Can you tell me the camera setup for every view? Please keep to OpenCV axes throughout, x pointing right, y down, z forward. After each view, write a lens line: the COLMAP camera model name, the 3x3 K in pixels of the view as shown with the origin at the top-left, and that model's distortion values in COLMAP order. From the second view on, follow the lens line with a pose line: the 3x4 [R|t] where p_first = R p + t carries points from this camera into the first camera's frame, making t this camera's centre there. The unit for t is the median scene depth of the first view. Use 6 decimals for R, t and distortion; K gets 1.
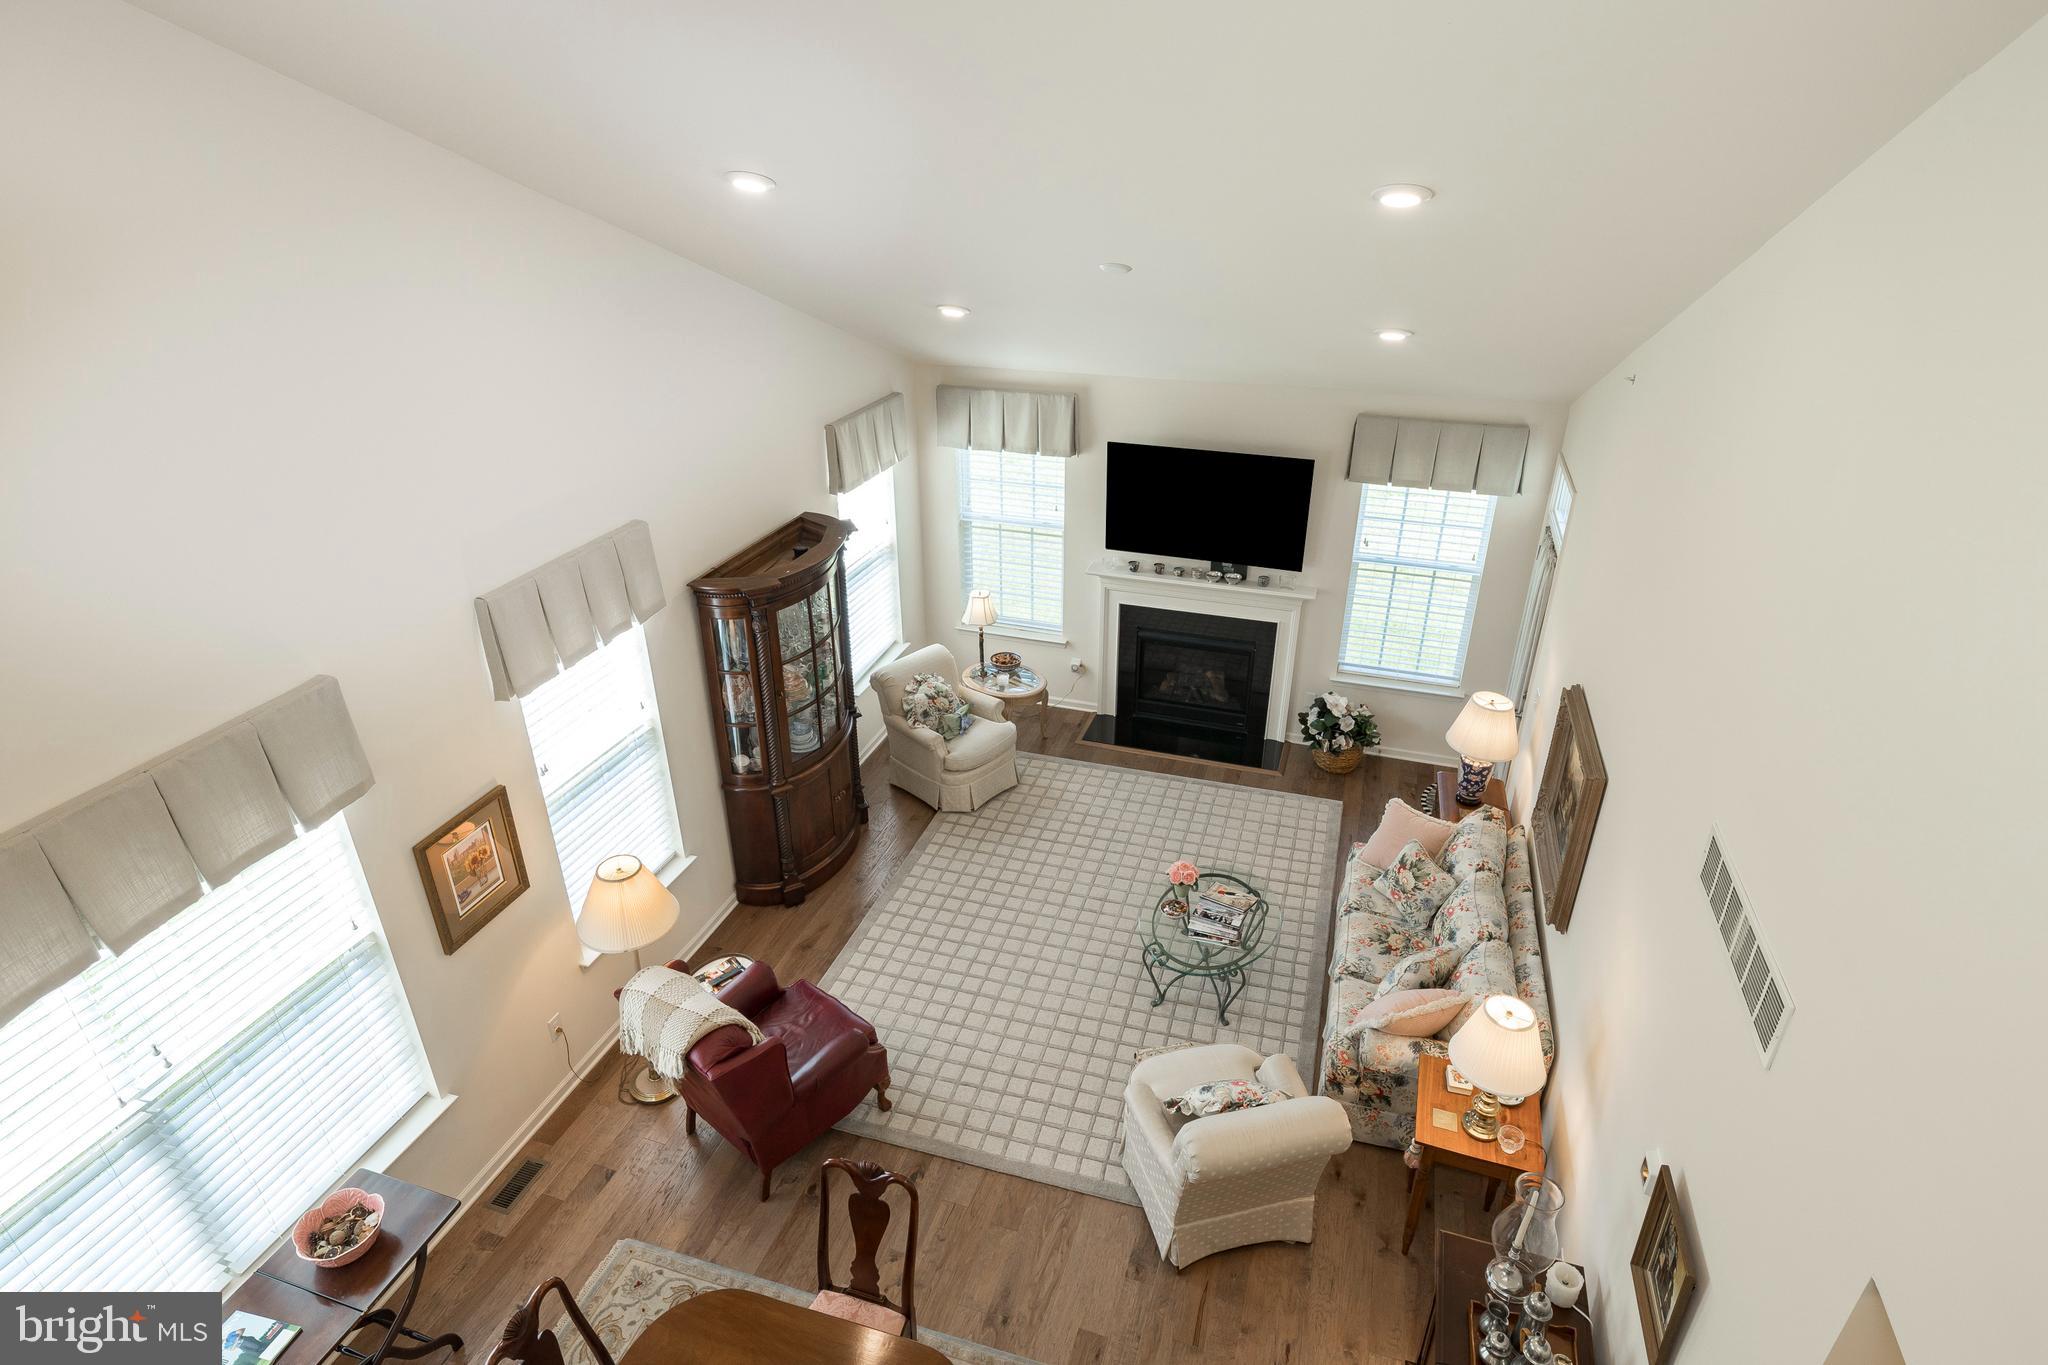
lens RADIAL K [[1092.2, 0, 1030.5], [0, 1092.2, 690.7], [0, 0, 1]] dist [-0.004354, 0.001302]
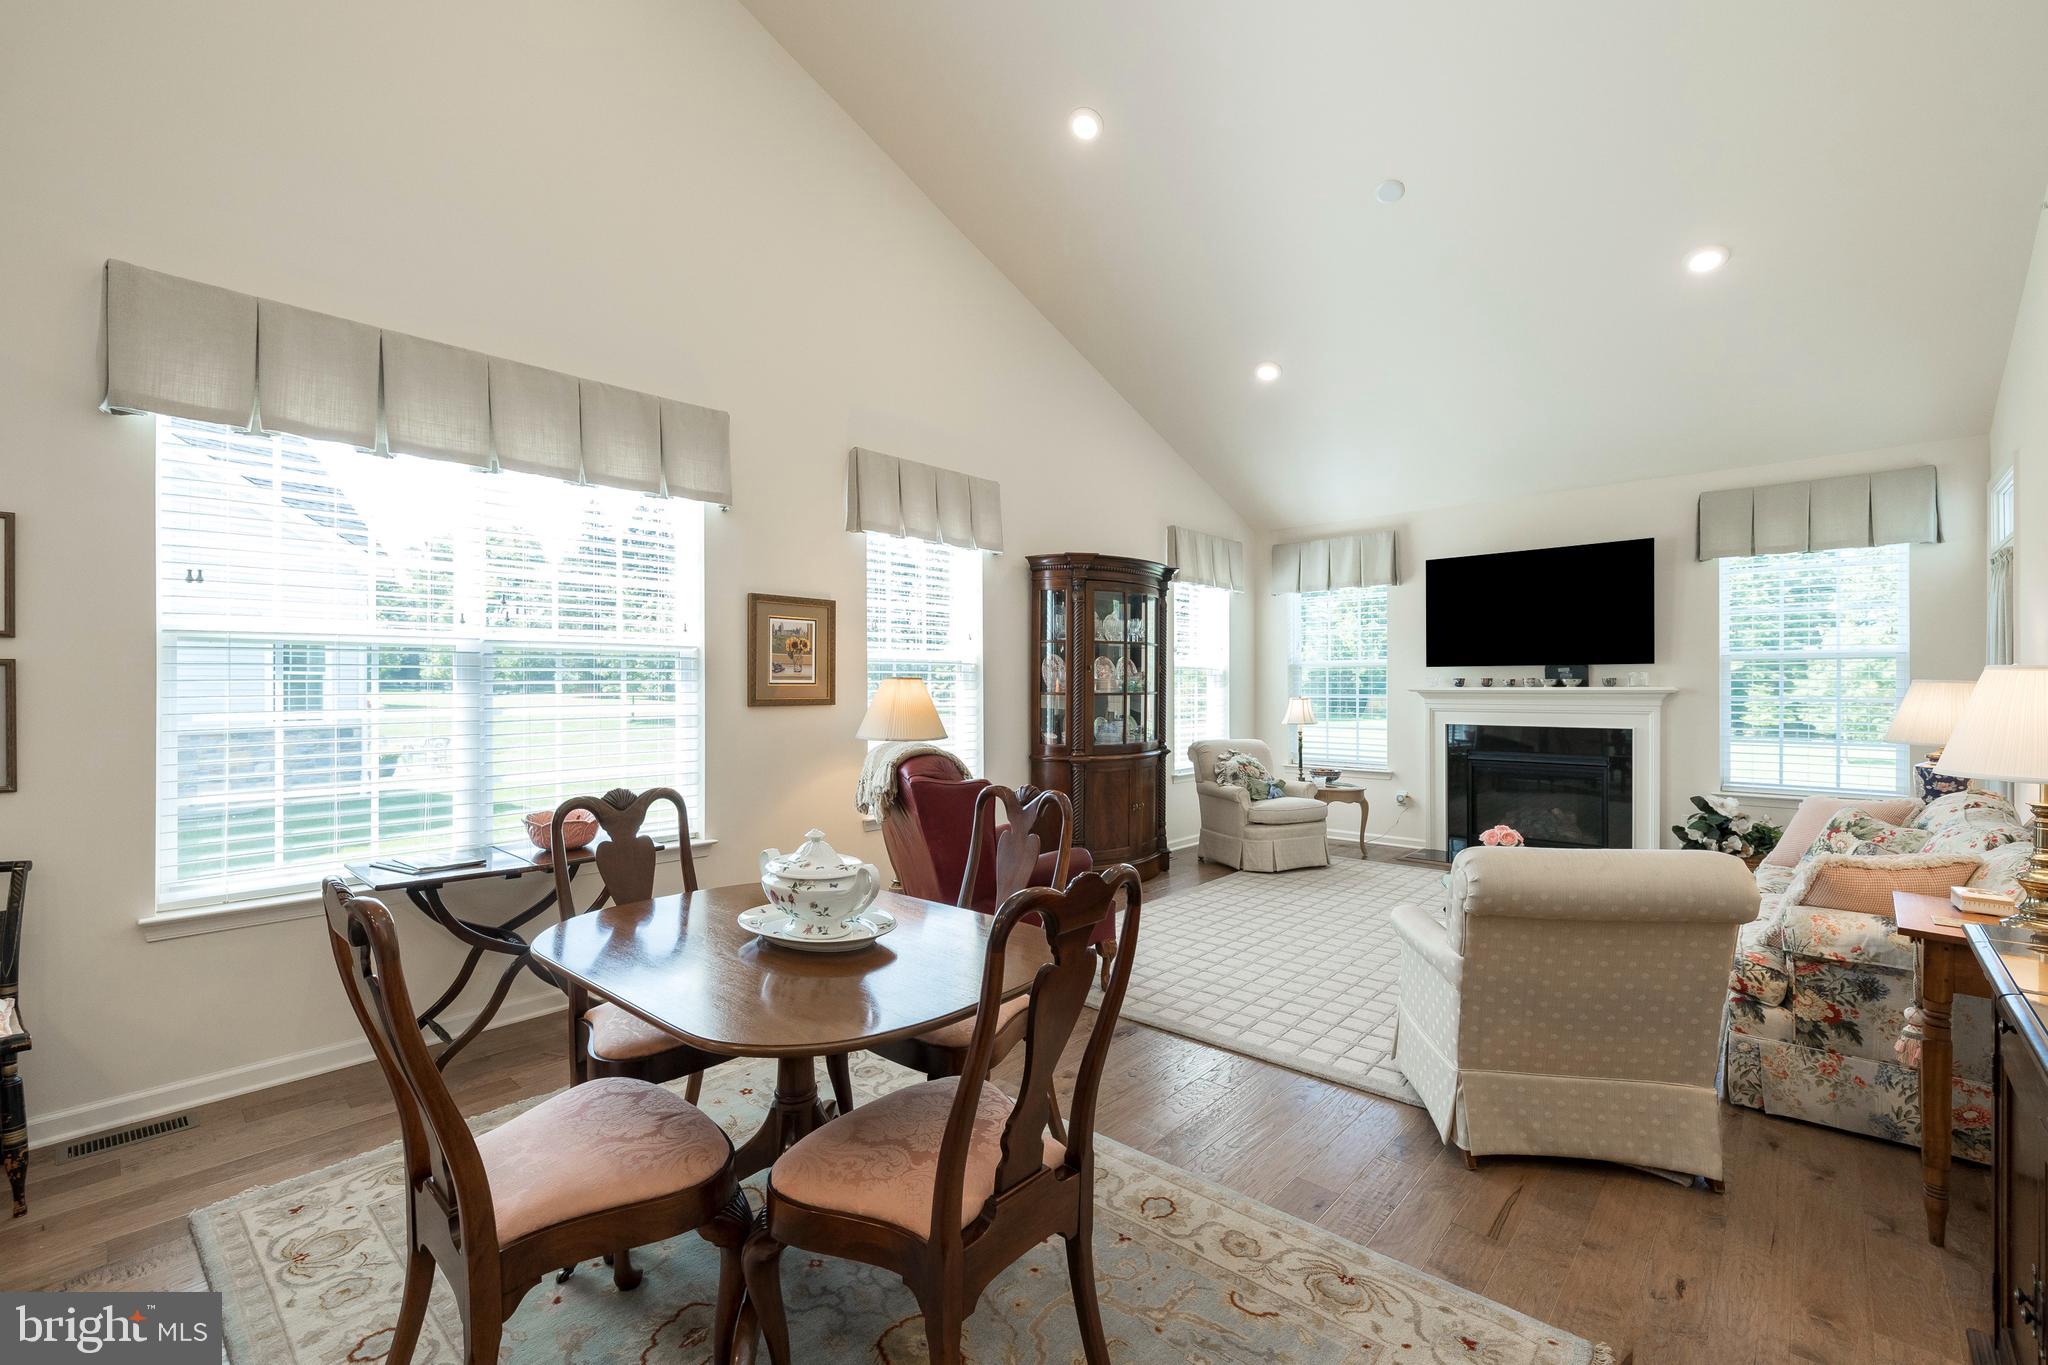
lens RADIAL K [[860.8, 0, 1029.9], [0, 860.8, 689.4], [0, 0, 1]] dist [-0.000226, -0.000418]
pose [[0.911332, -0.000015, -0.411673, 0.075428], [-0.188194, 0.889377, -0.416643, 0.381649], [0.366139, 0.457174, 0.810515, 0.254637]]
